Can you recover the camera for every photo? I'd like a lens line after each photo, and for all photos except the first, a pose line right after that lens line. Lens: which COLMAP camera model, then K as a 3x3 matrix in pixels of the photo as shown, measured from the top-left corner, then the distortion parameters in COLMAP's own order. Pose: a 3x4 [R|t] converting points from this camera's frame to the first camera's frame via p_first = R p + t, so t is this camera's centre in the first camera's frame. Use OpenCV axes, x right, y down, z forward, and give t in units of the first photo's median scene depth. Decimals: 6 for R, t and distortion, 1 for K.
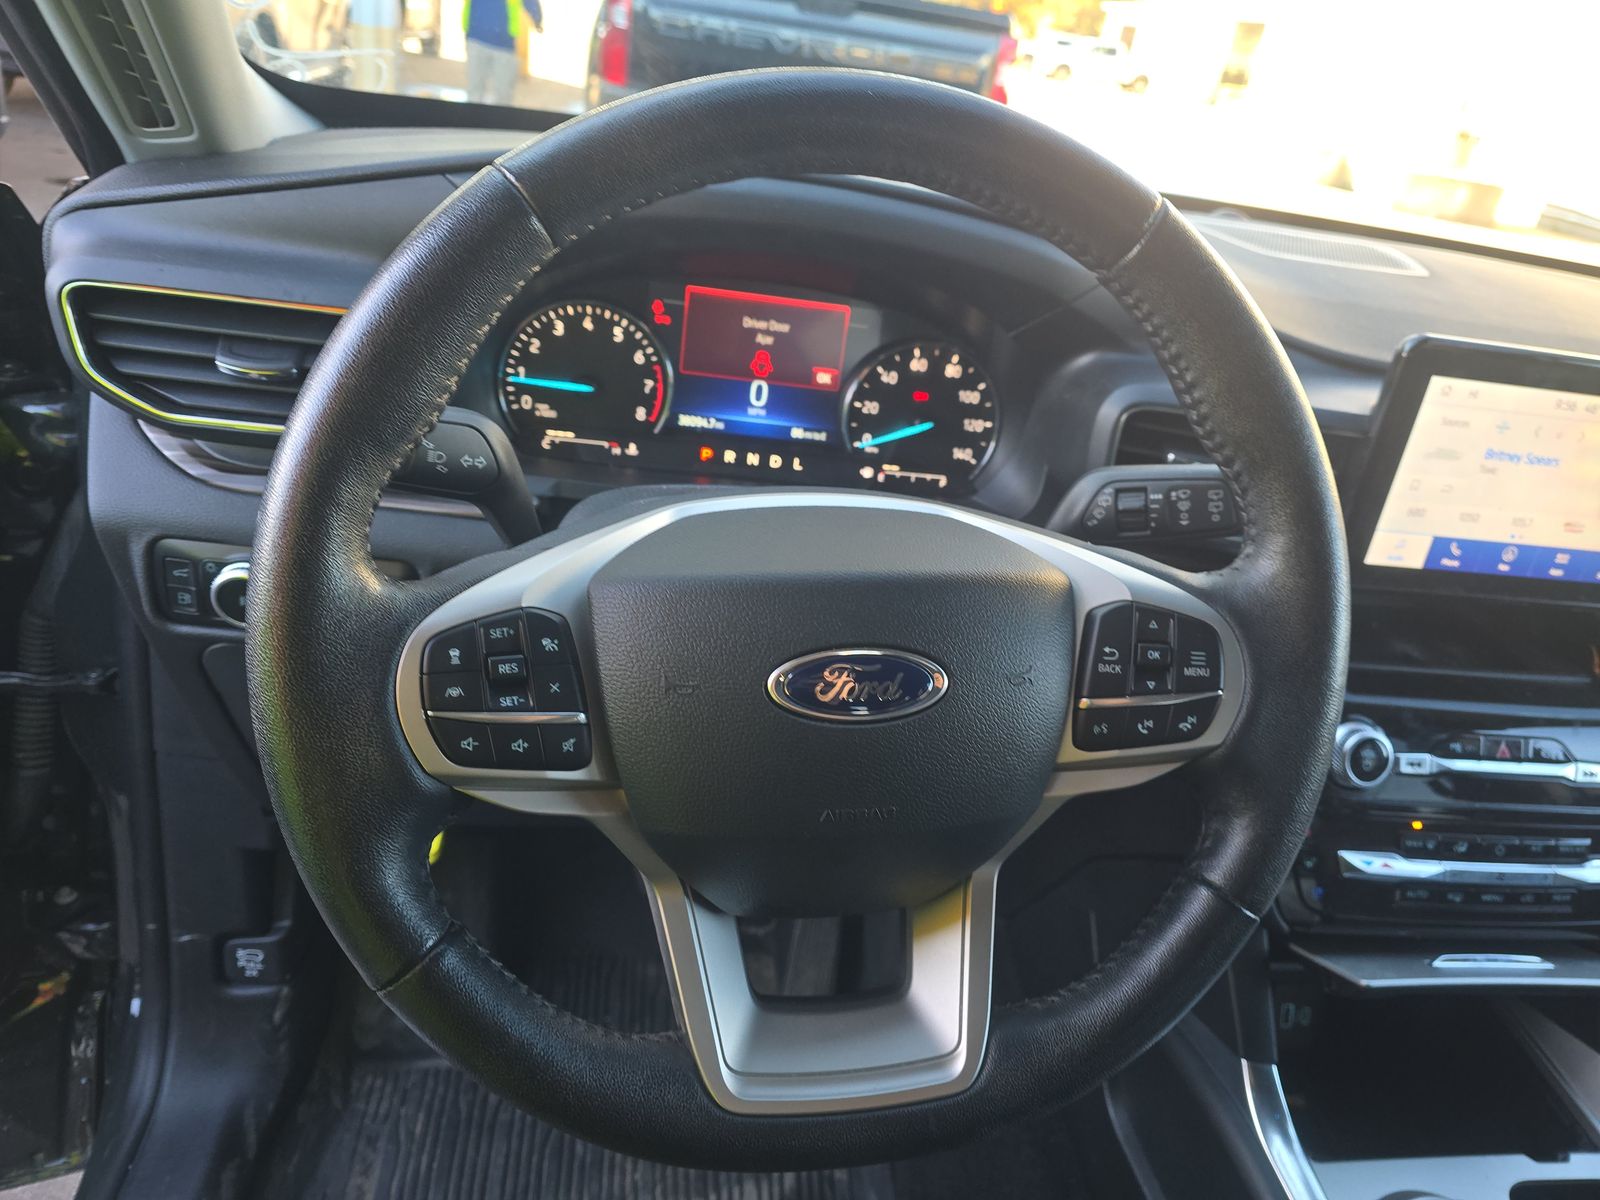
lens RADIAL K [[1126.8, 0, 800.0], [0, 1126.8, 600.0], [0, 0, 1]] dist [0.048928, -0.042832]
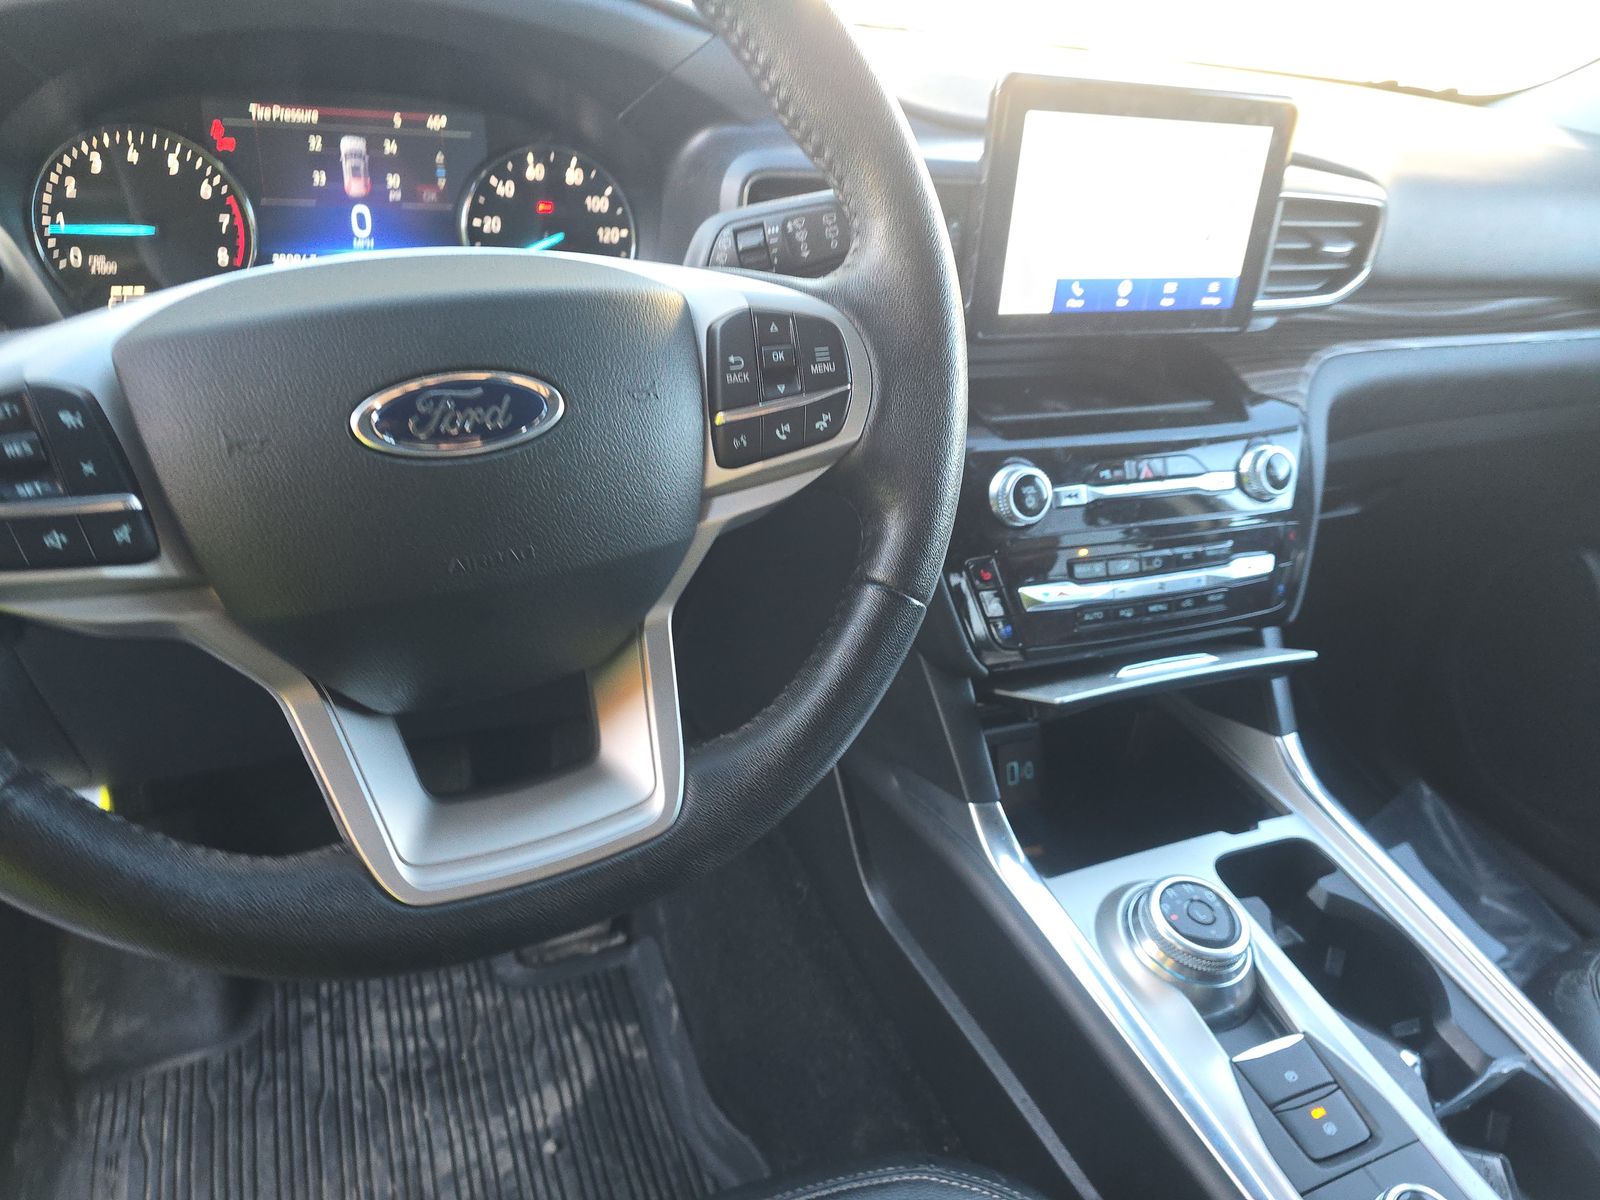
lens RADIAL K [[1121.0, 0, 800.0], [0, 1121.0, 600.0], [0, 0, 1]] dist [0.091239, -0.088057]
pose [[0.959745, -0.185672, 0.210750, 0.054079], [0.175242, 0.982222, 0.067299, 0.120344], [-0.219499, -0.027658, 0.975221, 0.026287]]
